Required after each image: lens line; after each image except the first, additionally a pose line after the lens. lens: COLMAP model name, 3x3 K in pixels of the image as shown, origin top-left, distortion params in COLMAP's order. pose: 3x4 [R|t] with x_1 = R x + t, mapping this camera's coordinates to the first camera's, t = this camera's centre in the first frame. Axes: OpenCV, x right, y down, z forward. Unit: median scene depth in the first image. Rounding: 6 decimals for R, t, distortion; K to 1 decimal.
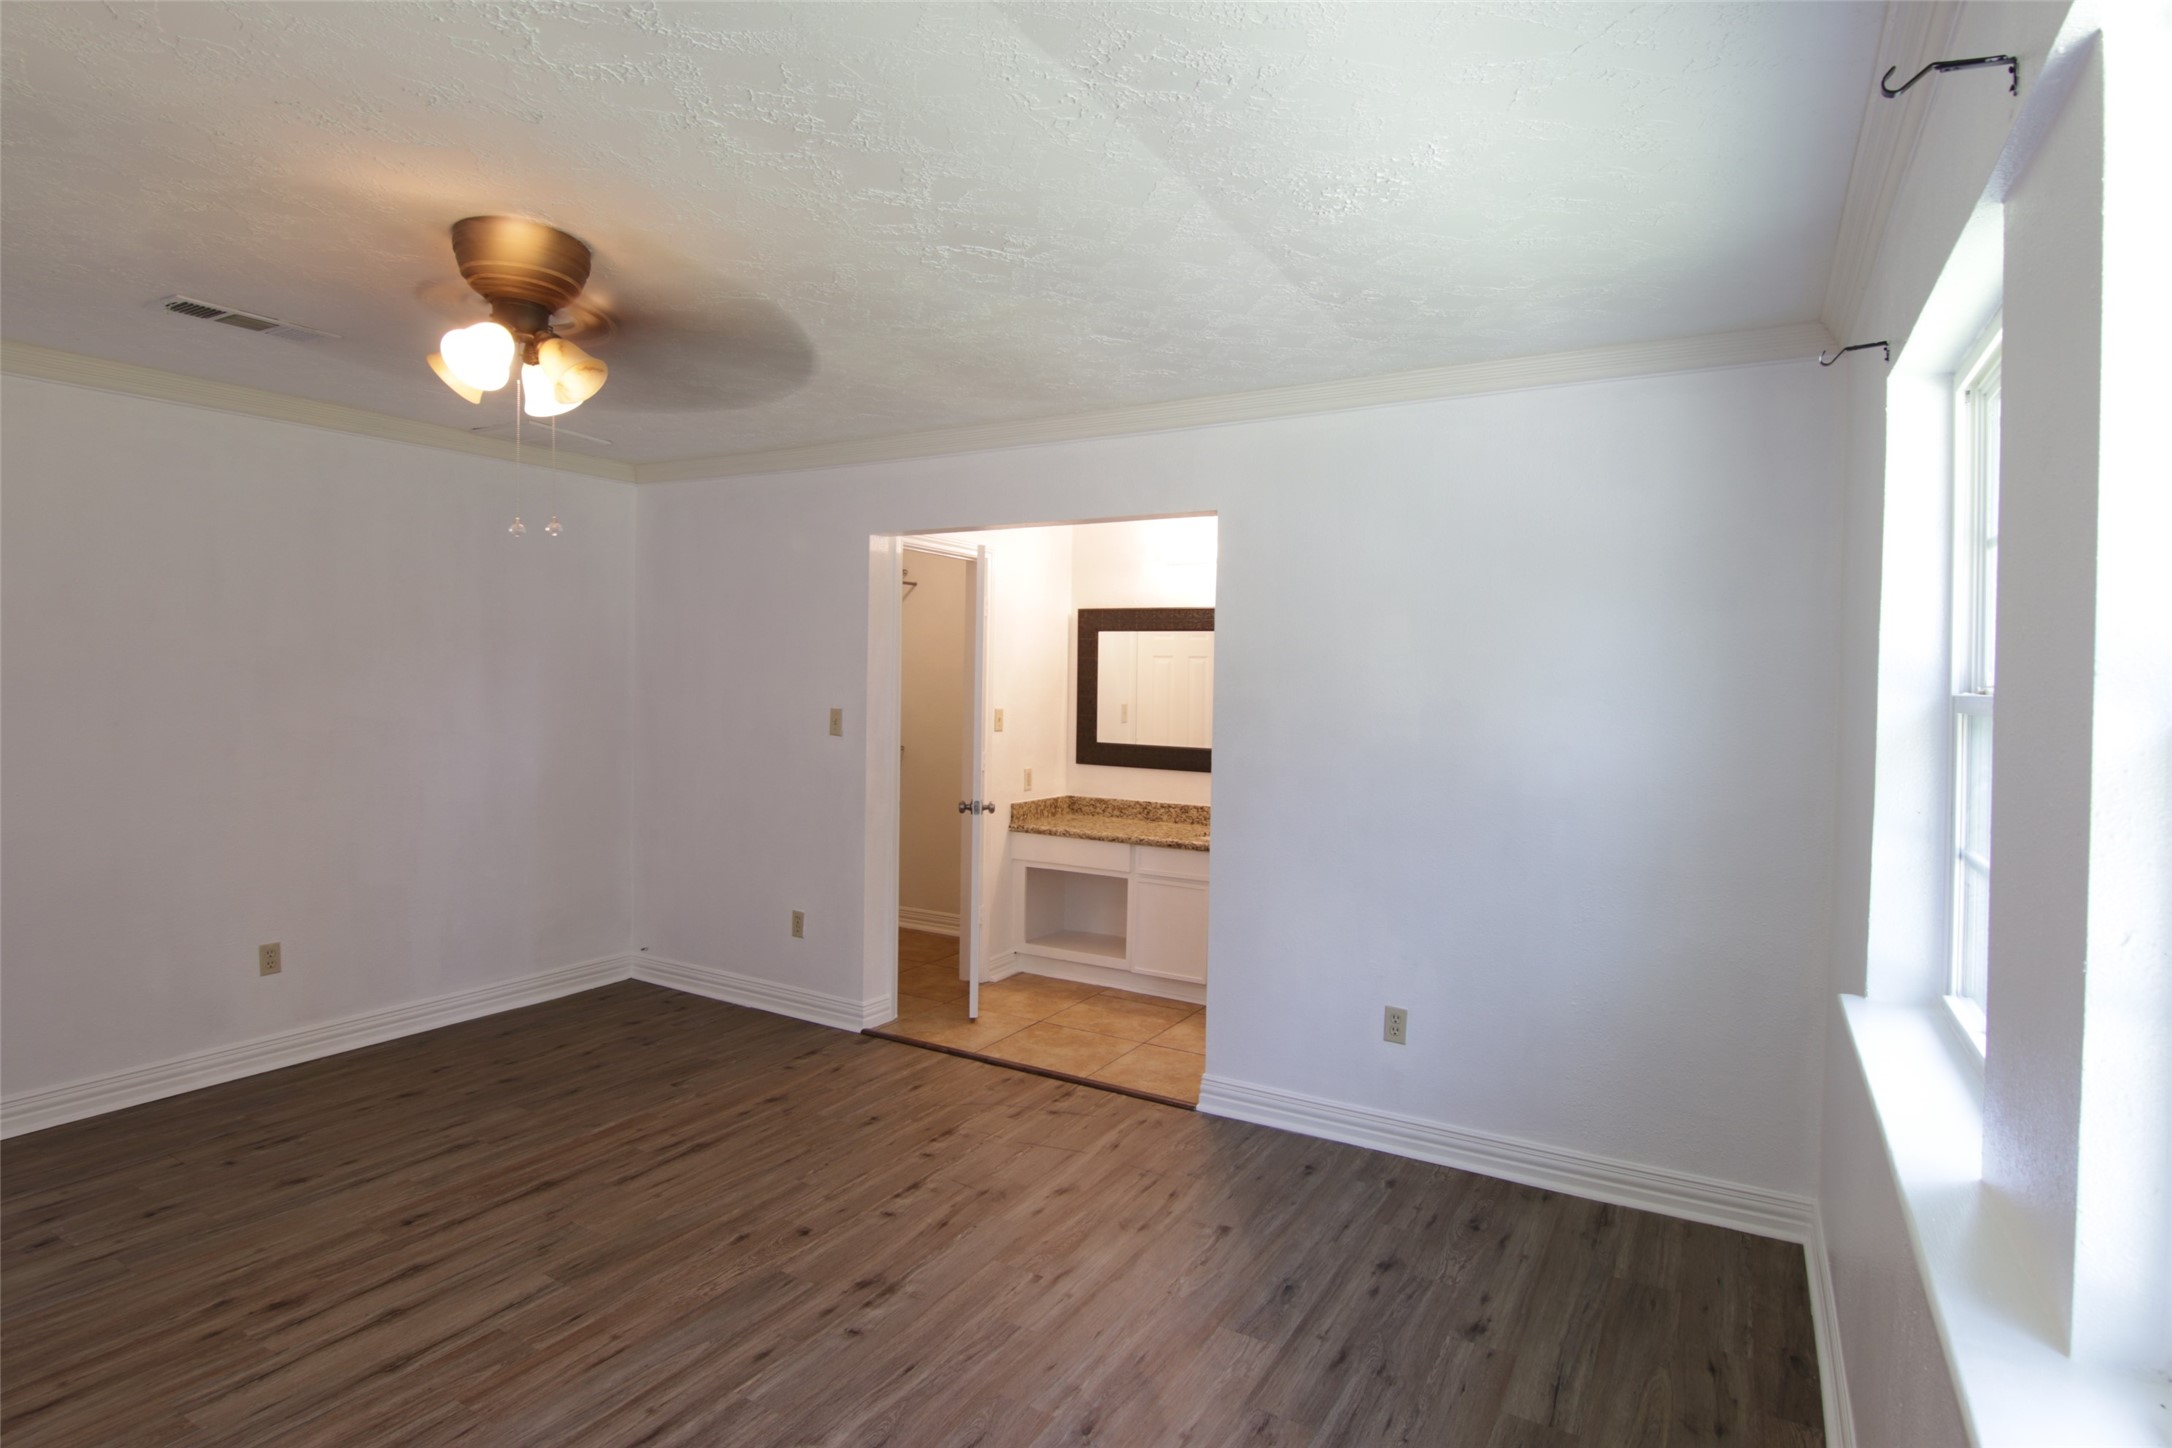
lens RADIAL K [[1108.6, 0, 1081.1], [0, 1108.6, 715.1], [0, 0, 1]] dist [0.000785, -0.016129]
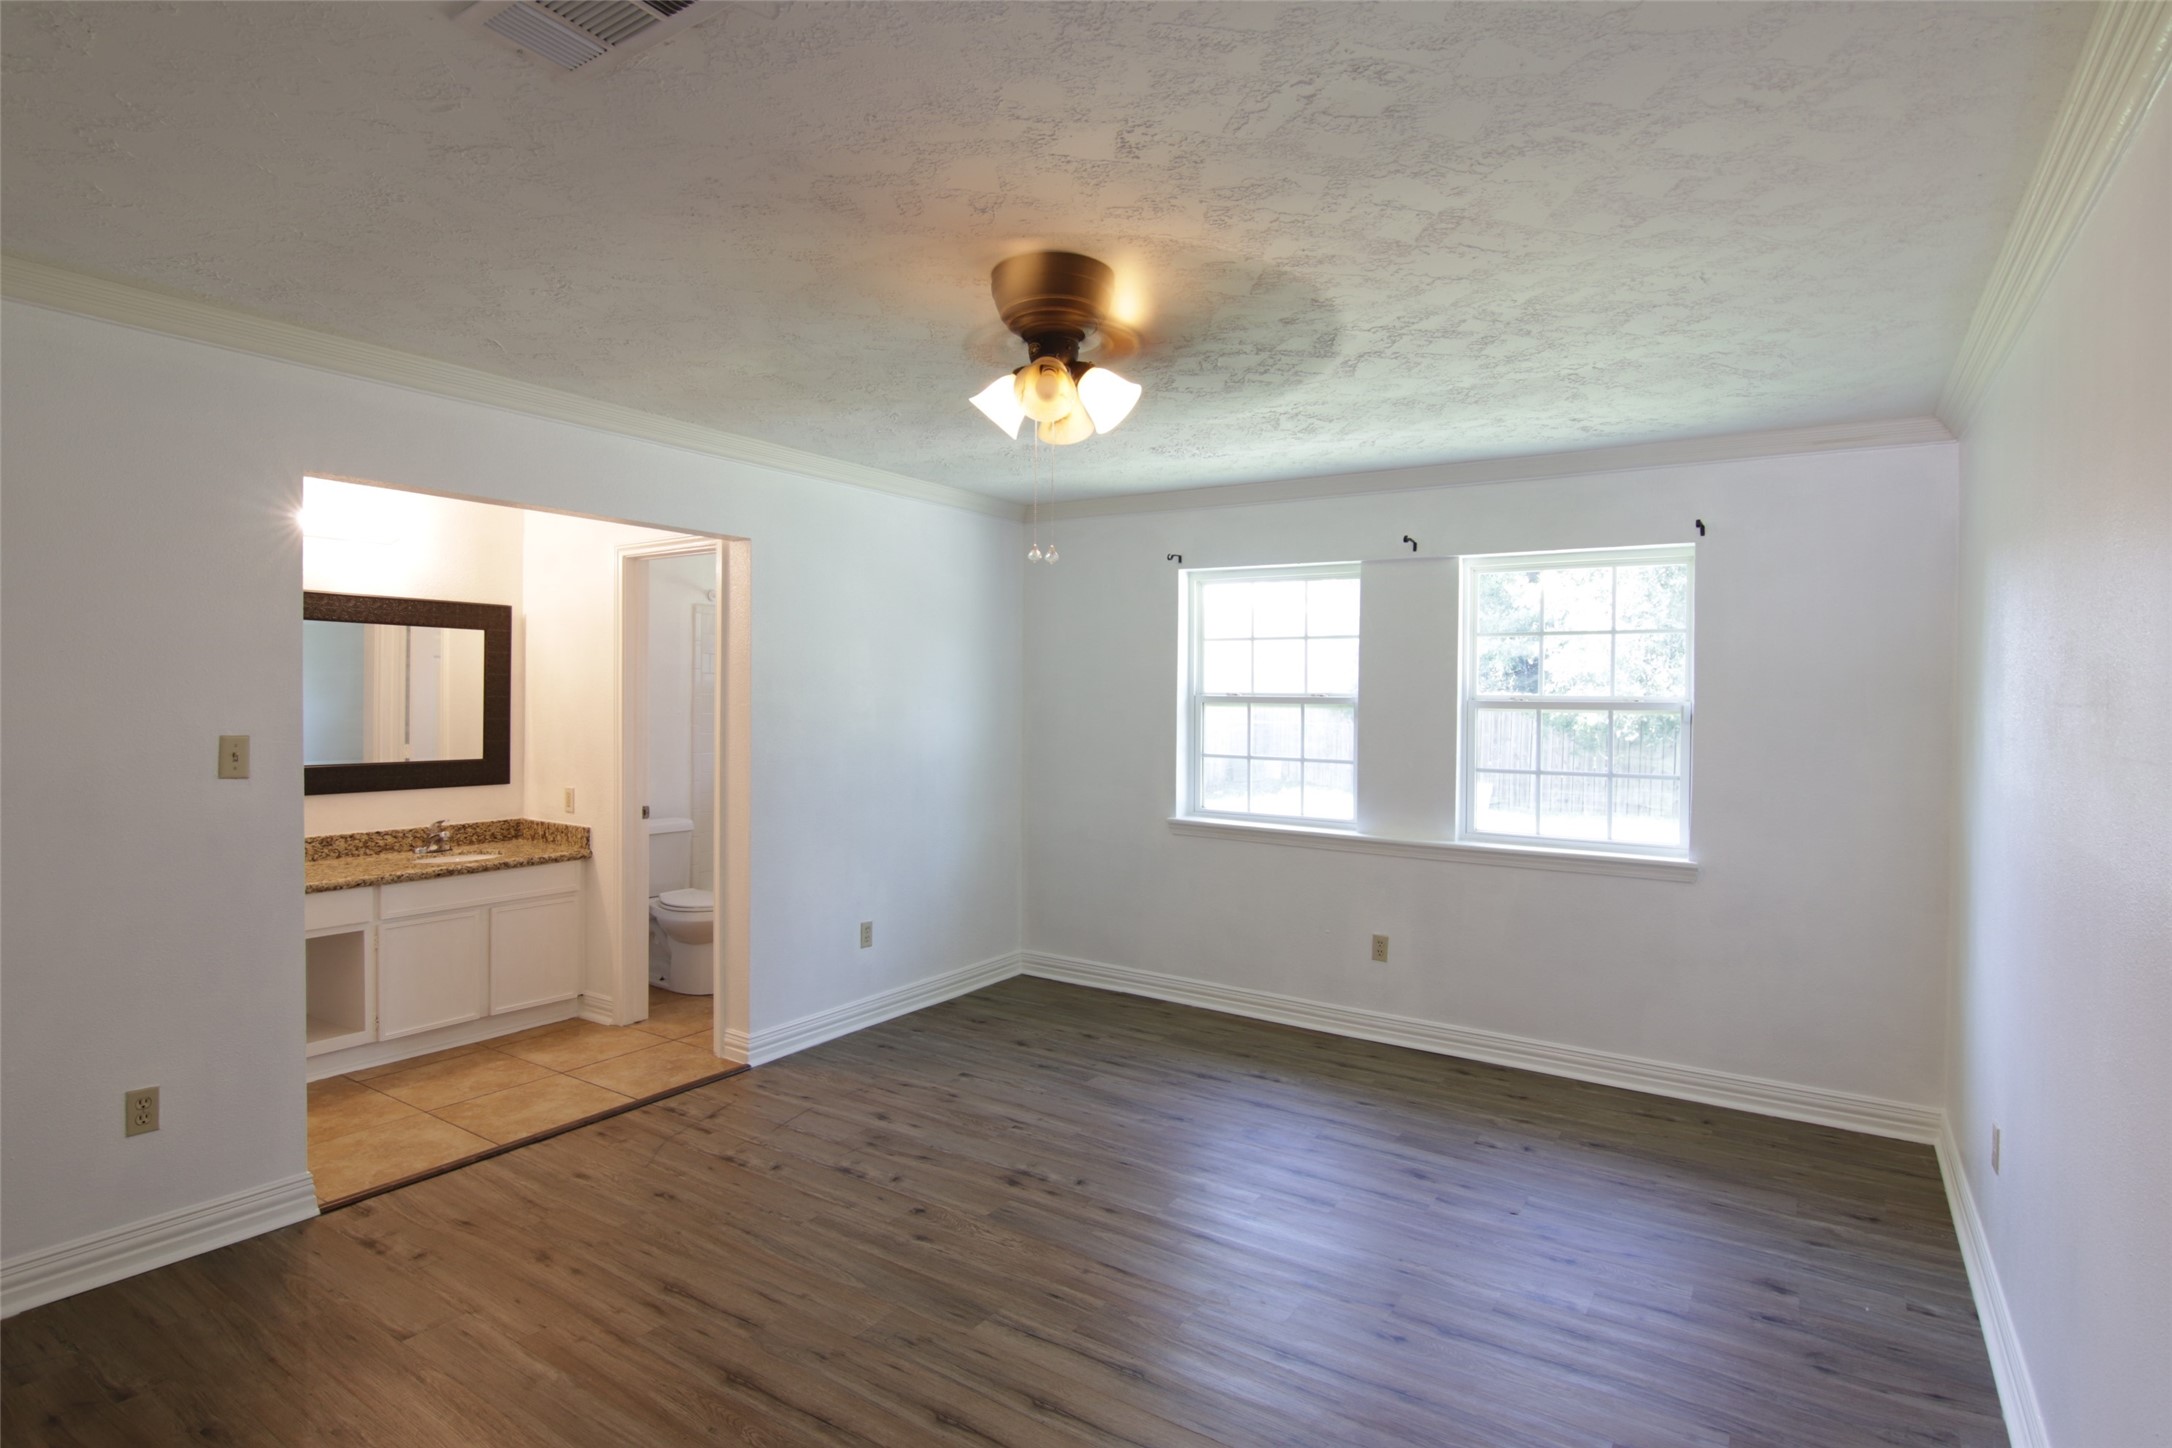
lens RADIAL K [[1108.6, 0, 1081.1], [0, 1108.6, 715.1], [0, 0, 1]] dist [0.000785, -0.016129]
pose [[0.051672, -0.034248, 0.998077, -1.083960], [0.019652, 0.999253, 0.033271, -0.037021], [-0.998471, 0.017895, 0.052307, 0.652641]]
